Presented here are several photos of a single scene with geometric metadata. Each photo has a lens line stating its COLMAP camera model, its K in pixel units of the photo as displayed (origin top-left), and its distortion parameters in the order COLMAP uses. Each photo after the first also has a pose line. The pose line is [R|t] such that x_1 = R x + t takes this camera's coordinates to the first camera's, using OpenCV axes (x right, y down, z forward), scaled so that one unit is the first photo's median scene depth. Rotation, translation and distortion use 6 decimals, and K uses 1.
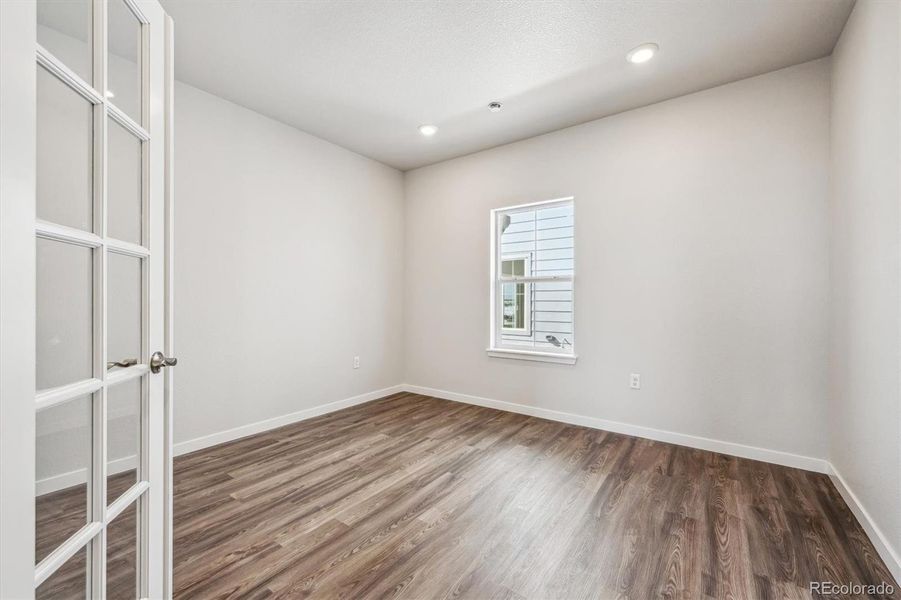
lens RADIAL K [[366.0, 0, 442.9], [0, 366.0, 299.6], [0, 0, 1]] dist [-0.002775, 0.000038]
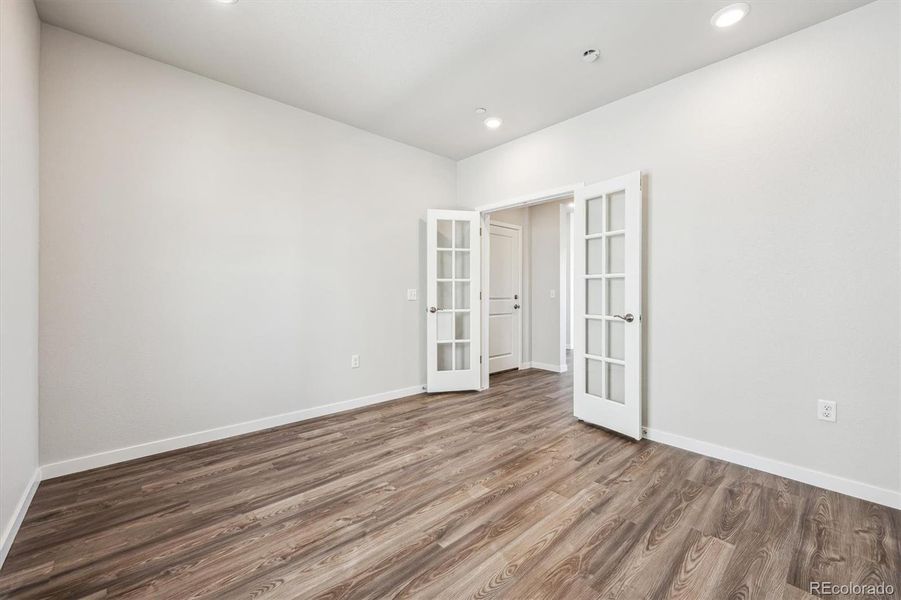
lens RADIAL K [[366.0, 0, 450.4], [0, 366.0, 294.3], [0, 0, 1]] dist [-0.002775, 0.000038]
pose [[-0.981680, -0.005585, 0.190456, -0.153308], [-0.004937, 0.999980, 0.003874, 0.002786], [-0.190473, 0.002863, -0.981688, 2.048867]]
